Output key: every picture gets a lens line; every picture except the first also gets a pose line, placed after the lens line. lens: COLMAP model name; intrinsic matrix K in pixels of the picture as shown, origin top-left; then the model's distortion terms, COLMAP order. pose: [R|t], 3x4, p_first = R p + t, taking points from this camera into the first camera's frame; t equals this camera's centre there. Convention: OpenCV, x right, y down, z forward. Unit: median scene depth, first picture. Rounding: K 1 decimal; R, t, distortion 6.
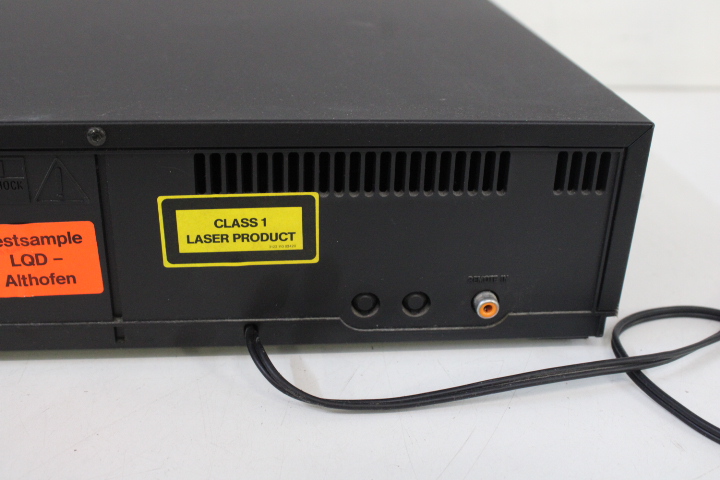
lens RADIAL K [[957.4, 0, 359.1], [0, 957.4, 240.1], [0, 0, 1]] dist [-0.048114, 0.000000]
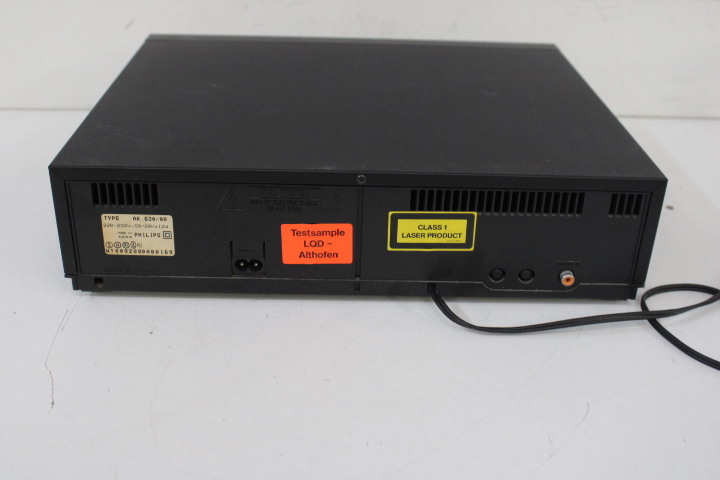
lens RADIAL K [[957.4, 0, 360.1], [0, 957.4, 237.5], [0, 0, 1]] dist [-0.048114, 0.000000]
pose [[0.997345, 0.035113, -0.063798, -0.140288], [-0.033390, 0.999054, 0.027876, -0.043347], [0.064716, -0.025672, 0.997573, -0.786984]]
